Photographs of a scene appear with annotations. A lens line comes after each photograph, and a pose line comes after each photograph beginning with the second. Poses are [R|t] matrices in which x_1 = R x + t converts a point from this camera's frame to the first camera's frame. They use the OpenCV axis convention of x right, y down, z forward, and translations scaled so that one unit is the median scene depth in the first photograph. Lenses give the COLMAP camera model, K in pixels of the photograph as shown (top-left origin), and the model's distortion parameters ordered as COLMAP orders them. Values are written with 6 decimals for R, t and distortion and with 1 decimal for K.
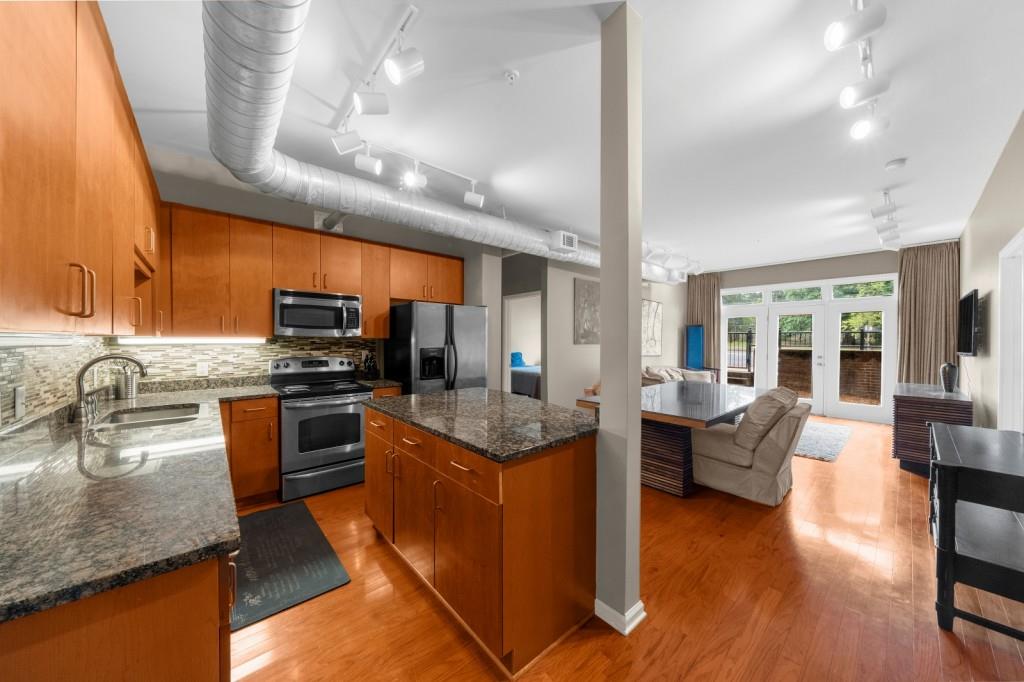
lens RADIAL K [[350.7, 0, 507.0], [0, 350.7, 342.9], [0, 0, 1]] dist [-0.001268, 0.000059]
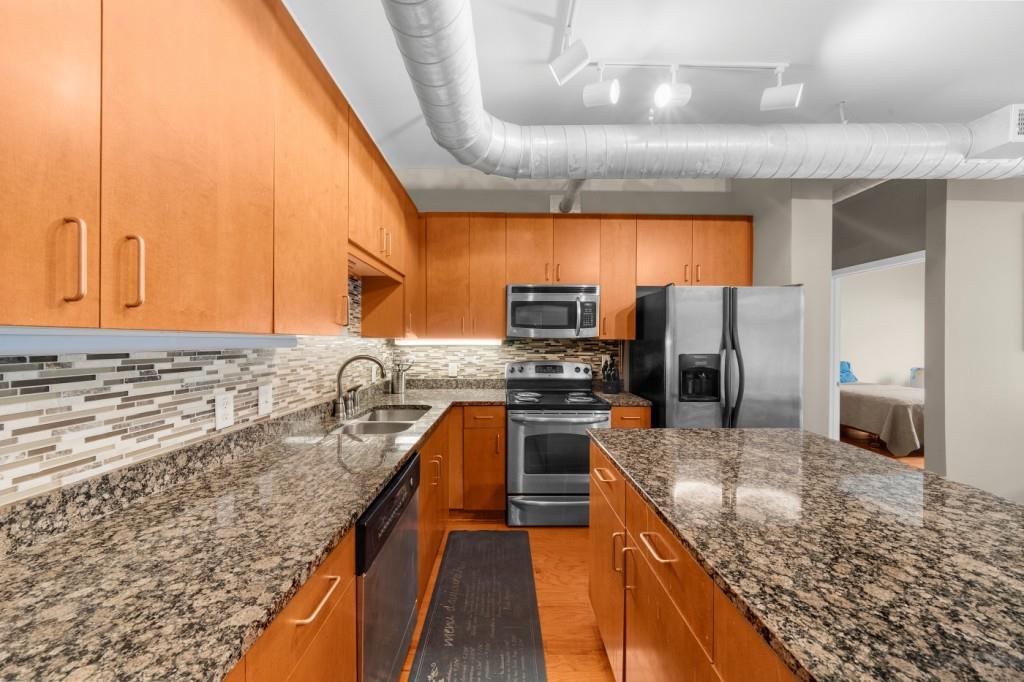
lens RADIAL K [[350.7, 0, 507.0], [0, 350.7, 342.9], [0, 0, 1]] dist [-0.001268, 0.000059]
pose [[0.763430, 0.003303, -0.645882, -0.065726], [-0.007464, 0.999965, -0.003709, -0.001576], [0.645847, 0.007653, 0.763428, 0.275023]]
